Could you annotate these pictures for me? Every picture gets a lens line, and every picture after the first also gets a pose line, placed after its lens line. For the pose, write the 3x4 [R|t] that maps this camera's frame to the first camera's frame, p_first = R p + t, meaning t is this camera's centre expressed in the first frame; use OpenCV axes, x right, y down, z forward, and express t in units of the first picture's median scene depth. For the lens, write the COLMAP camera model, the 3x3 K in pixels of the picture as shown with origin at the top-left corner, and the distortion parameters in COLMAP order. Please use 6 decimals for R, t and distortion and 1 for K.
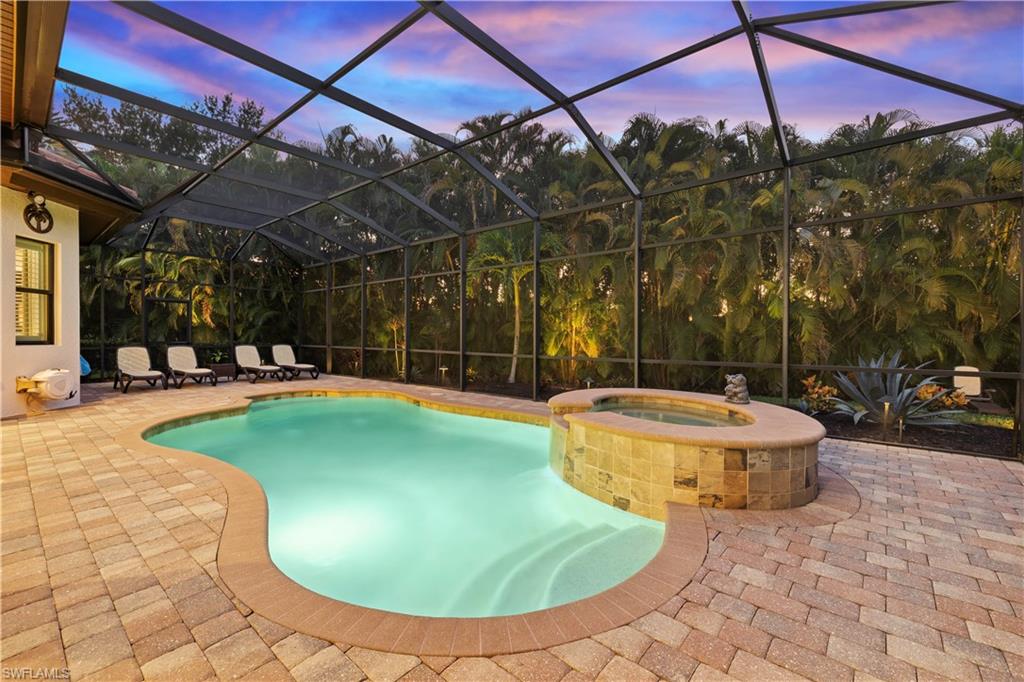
lens RADIAL K [[435.0, 0, 512.4], [0, 435.0, 340.9], [0, 0, 1]] dist [0.003357, -0.000492]
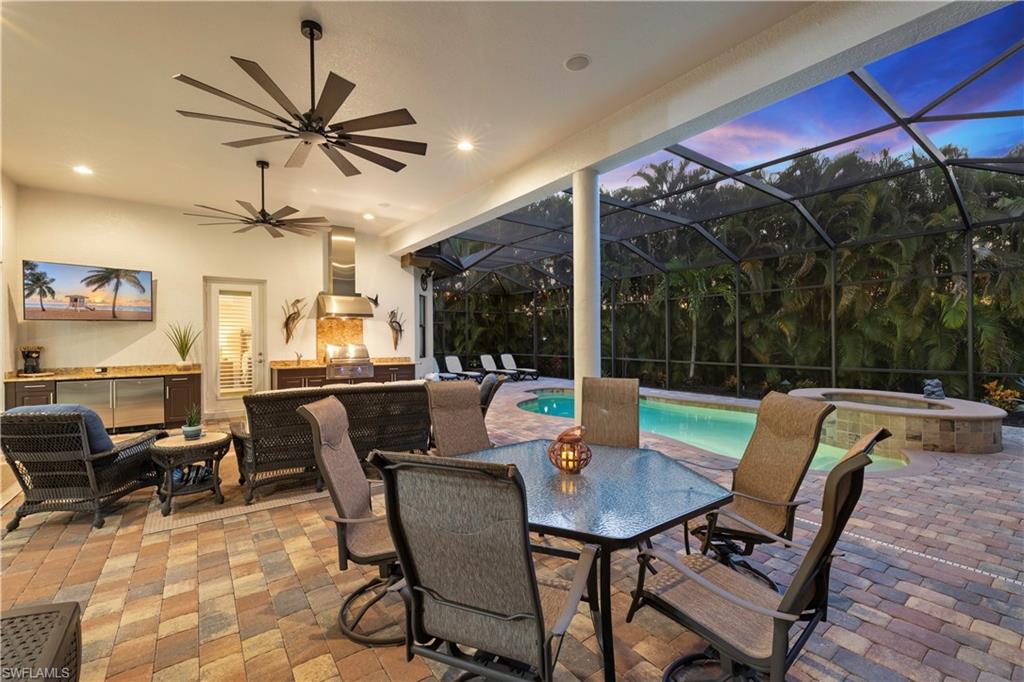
lens RADIAL K [[435.0, 0, 510.0], [0, 435.0, 339.7], [0, 0, 1]] dist [0.003357, -0.000492]
pose [[0.973900, -0.012085, -0.226655, -0.278384], [0.010271, 0.999905, -0.009178, -0.030150], [0.226744, 0.006610, 0.973932, -0.392471]]
